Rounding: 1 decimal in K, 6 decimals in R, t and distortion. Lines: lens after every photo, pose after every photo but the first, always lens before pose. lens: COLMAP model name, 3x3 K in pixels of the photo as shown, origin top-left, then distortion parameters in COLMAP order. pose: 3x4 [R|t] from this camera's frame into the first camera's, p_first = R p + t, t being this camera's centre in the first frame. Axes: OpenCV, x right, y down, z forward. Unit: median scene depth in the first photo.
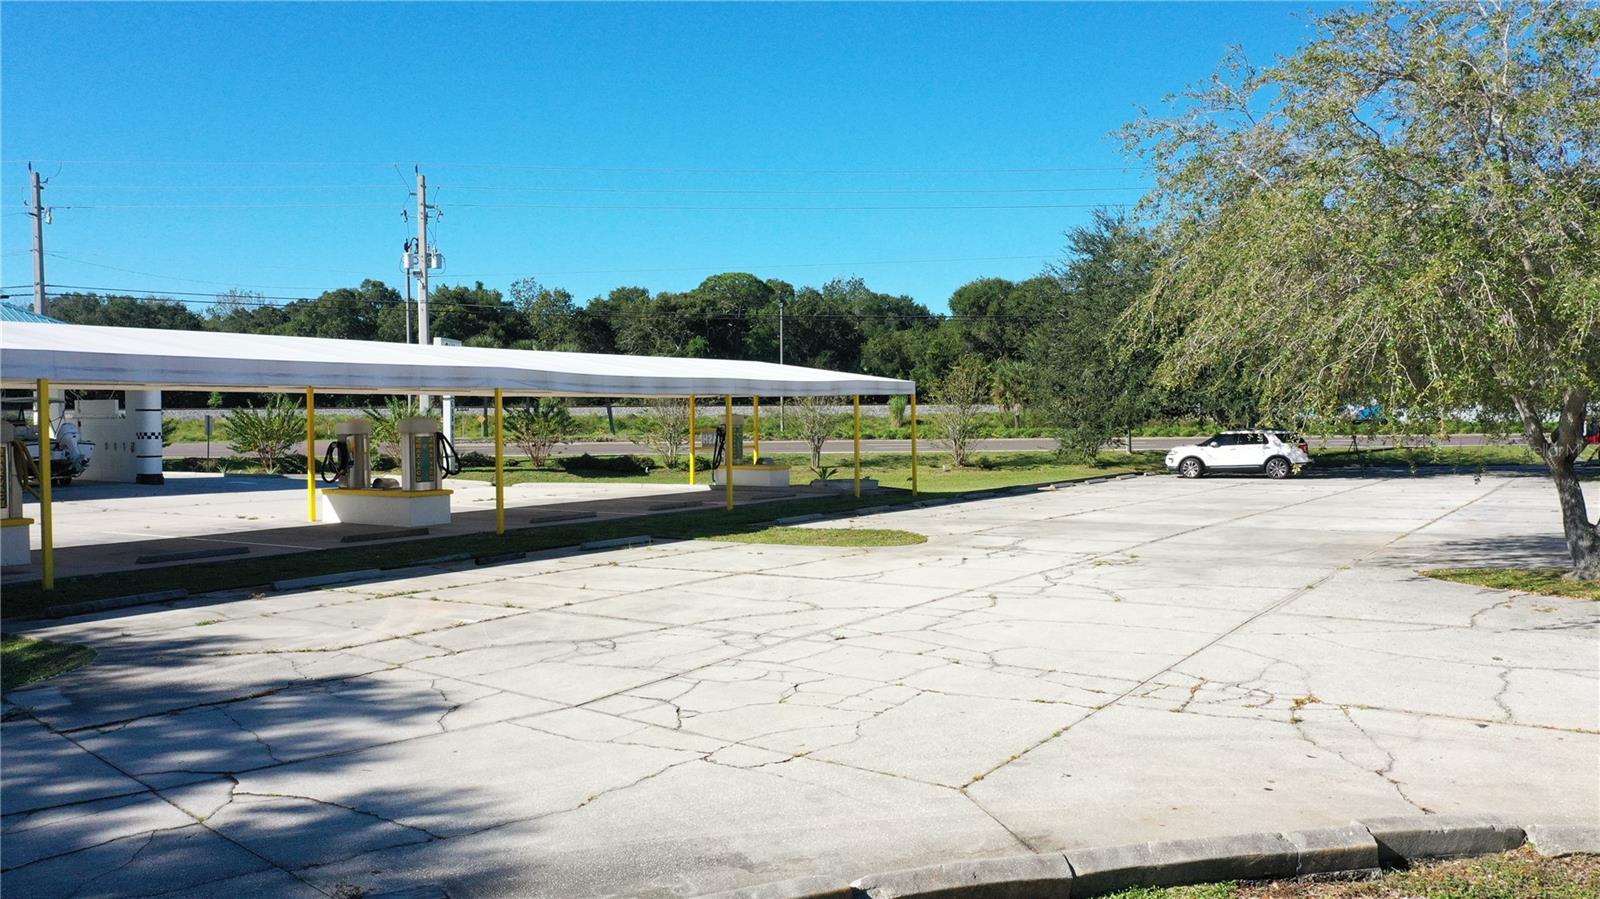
lens RADIAL K [[1258.6, 0, 795.1], [0, 1258.6, 446.3], [0, 0, 1]] dist [-0.003911, 0.003955]
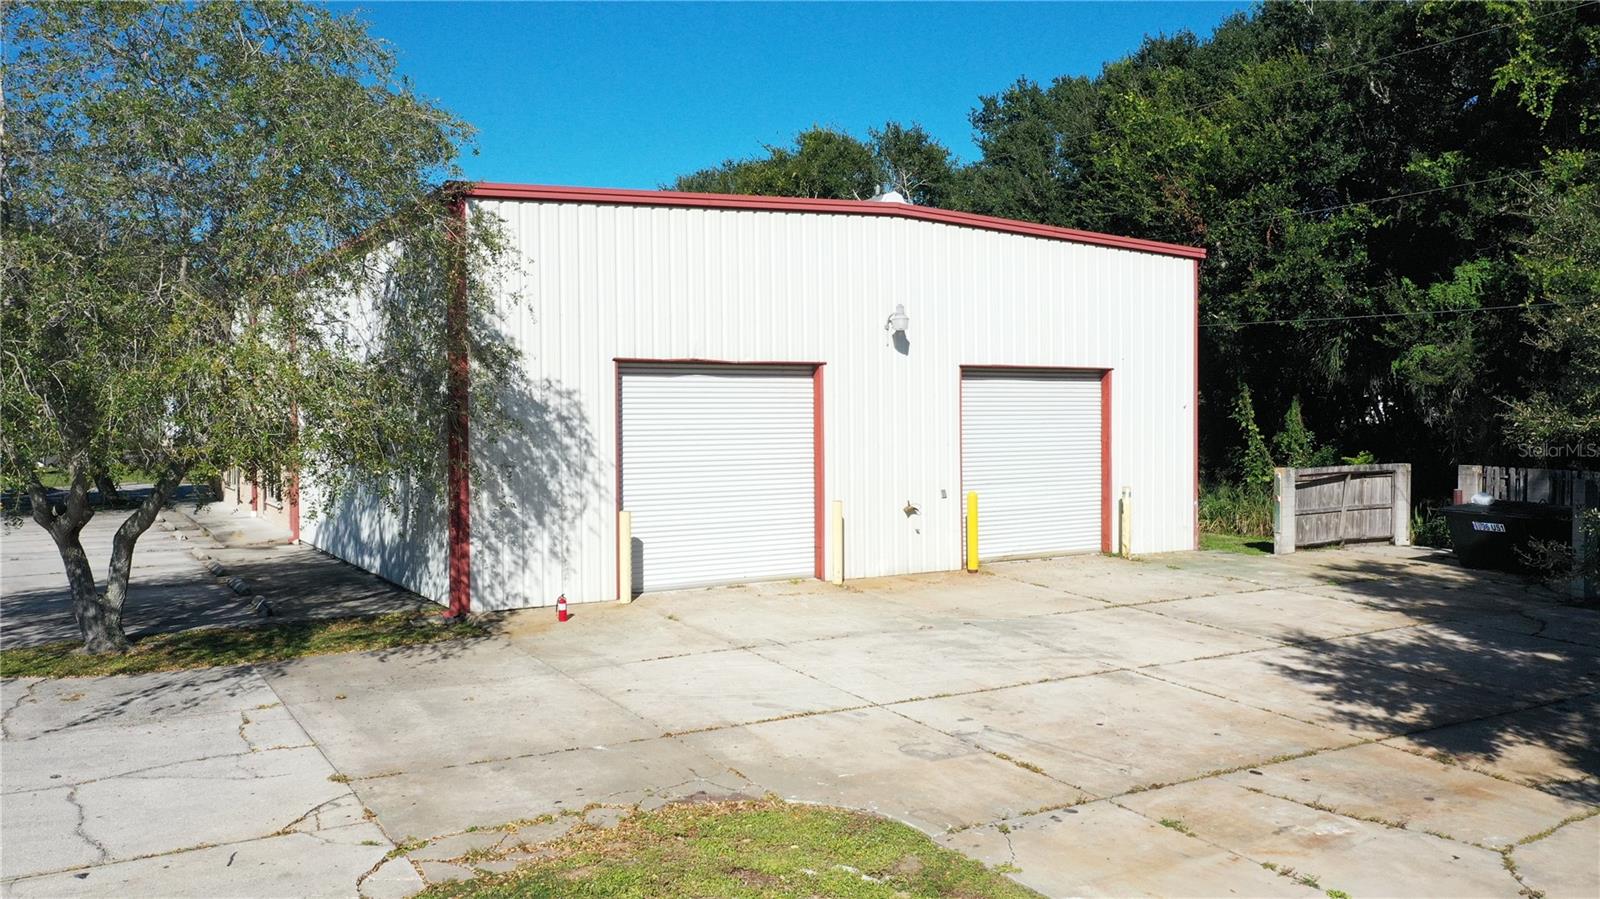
lens RADIAL K [[1258.6, 0, 798.9], [0, 1258.6, 446.5], [0, 0, 1]] dist [-0.003911, 0.003955]
pose [[0.417219, -0.018993, 0.908607, -0.013755], [0.024776, 0.999648, 0.009519, -0.018365], [-0.908468, 0.018540, 0.417543, 0.027830]]
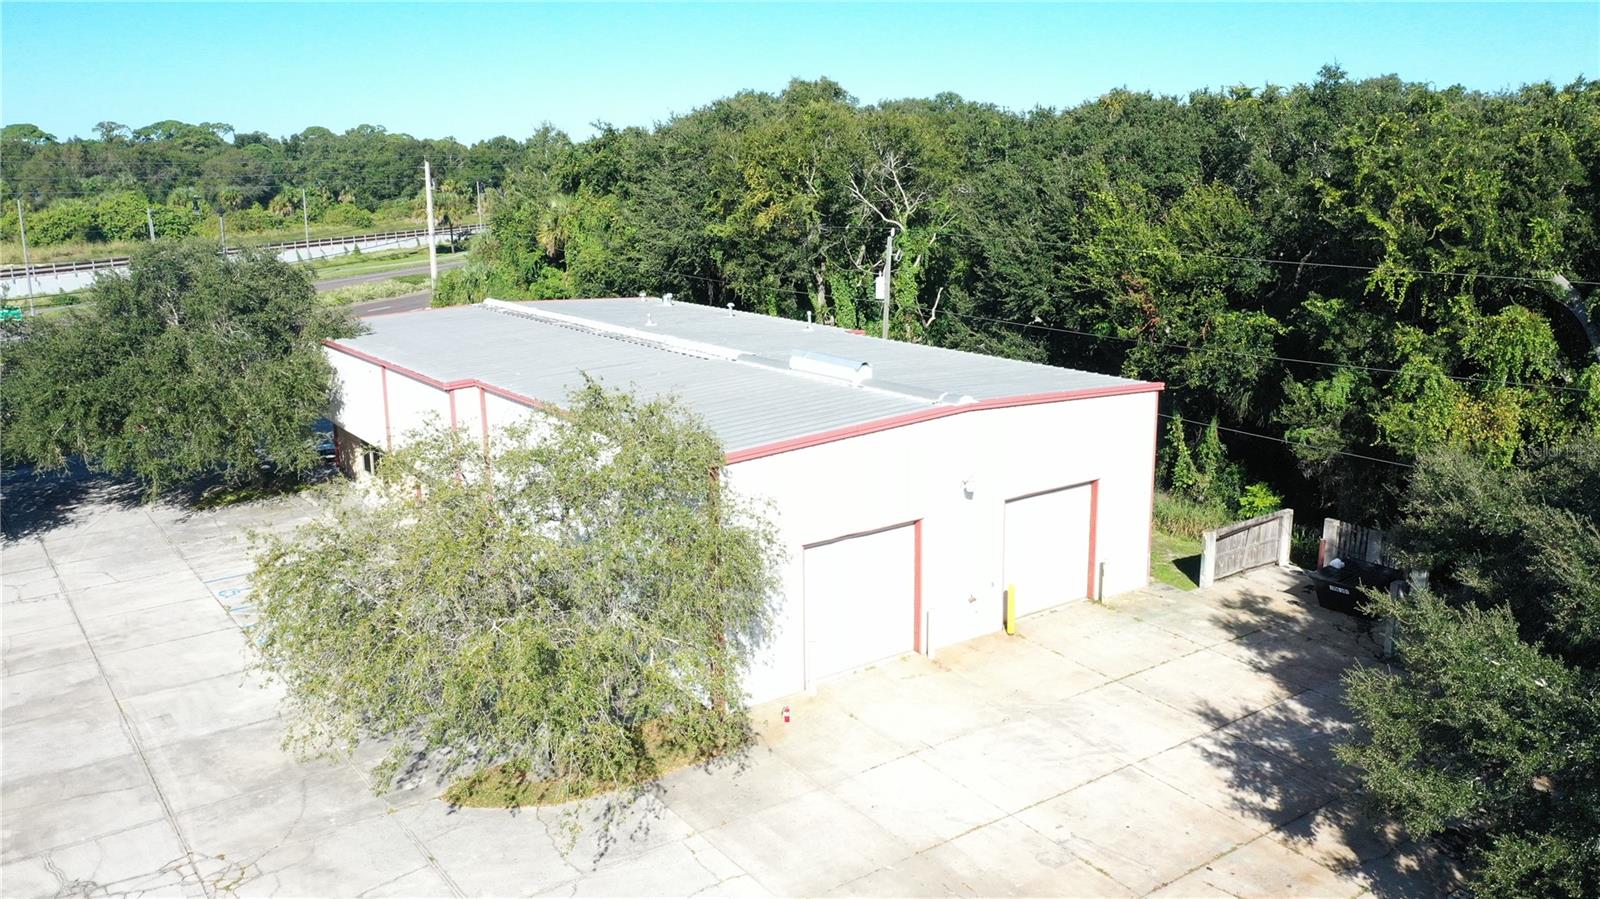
lens RADIAL K [[1258.6, 0, 796.8], [0, 1258.6, 449.0], [0, 0, 1]] dist [-0.003911, 0.003955]
pose [[0.341526, -0.208192, 0.916524, -0.252764], [0.033576, 0.977238, 0.209472, -0.237250], [-0.939273, -0.040767, 0.340742, 0.041325]]
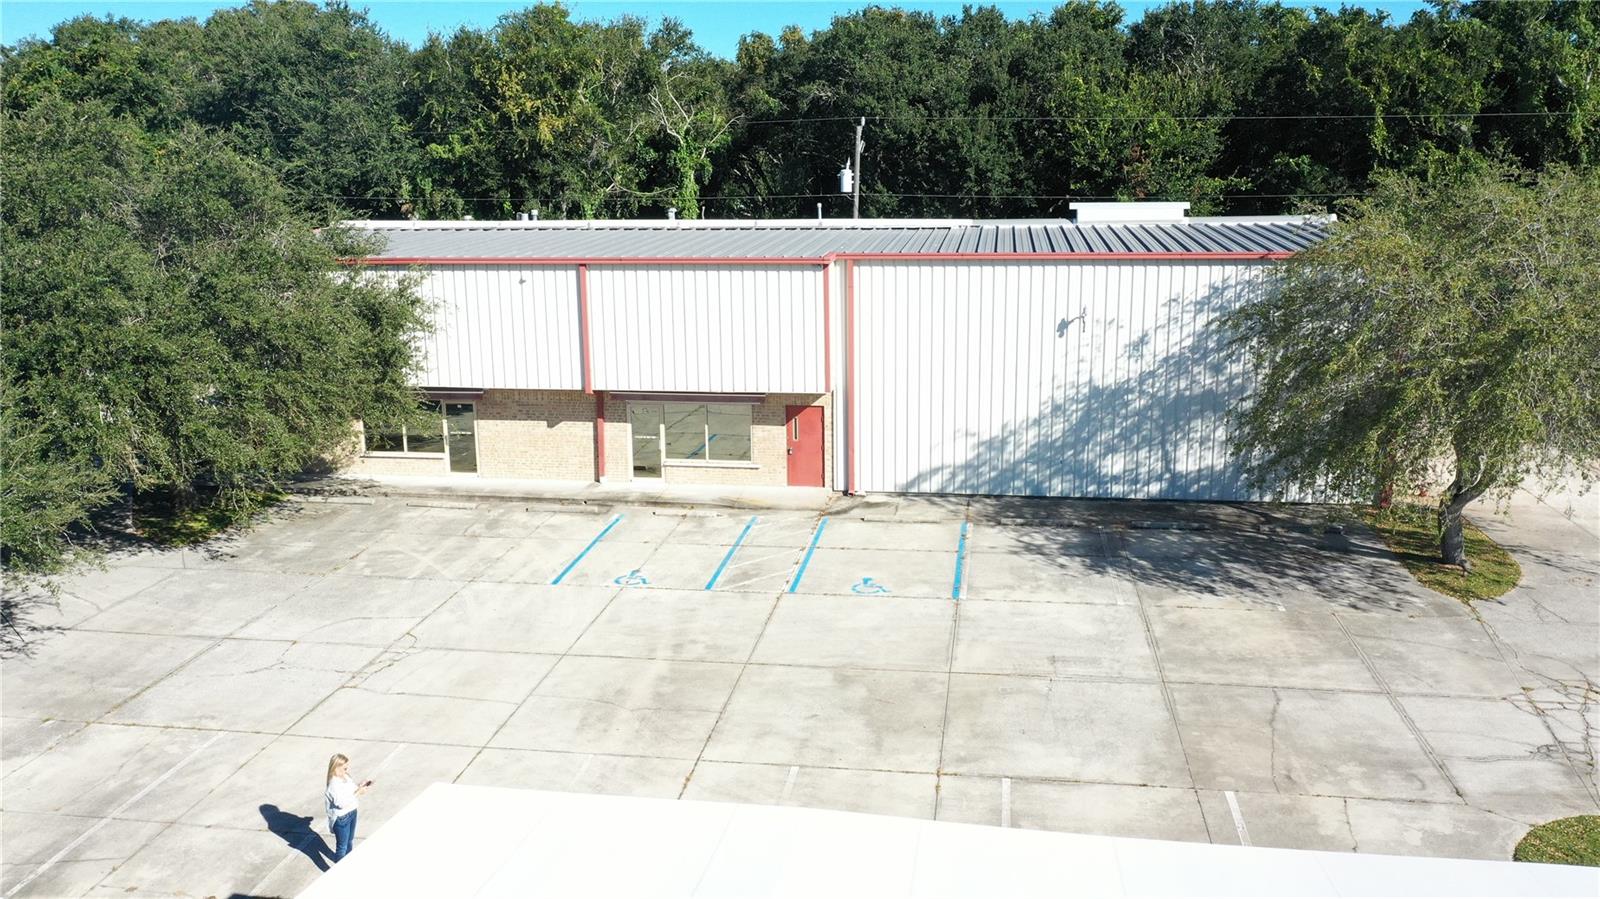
lens RADIAL K [[1258.6, 0, 798.3], [0, 1258.6, 441.4], [0, 0, 1]] dist [-0.003911, 0.003955]
pose [[-0.427777, -0.182690, 0.885230, -0.153352], [0.038576, 0.974779, 0.219812, -0.159268], [-0.903061, 0.128179, -0.409940, 0.895253]]
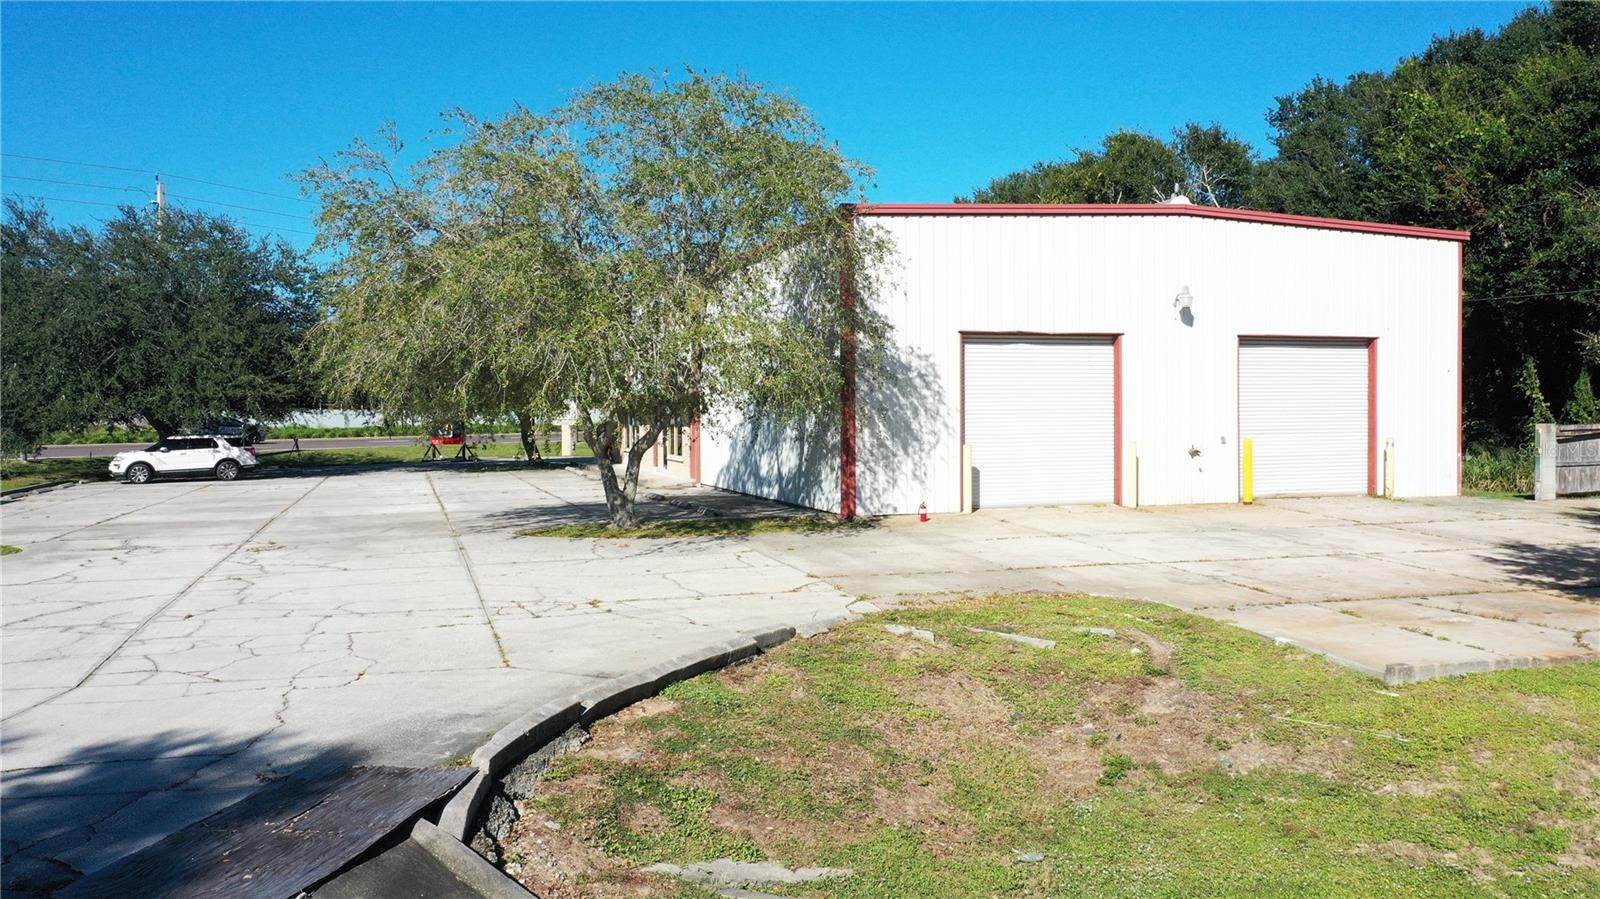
lens RADIAL K [[1258.6, 0, 798.9], [0, 1258.6, 448.6], [0, 0, 1]] dist [-0.003911, 0.003955]
pose [[0.620325, -0.019113, 0.784112, -0.145621], [0.022185, 0.999731, 0.006817, 0.002226], [-0.784031, 0.013167, 0.620582, -0.034059]]
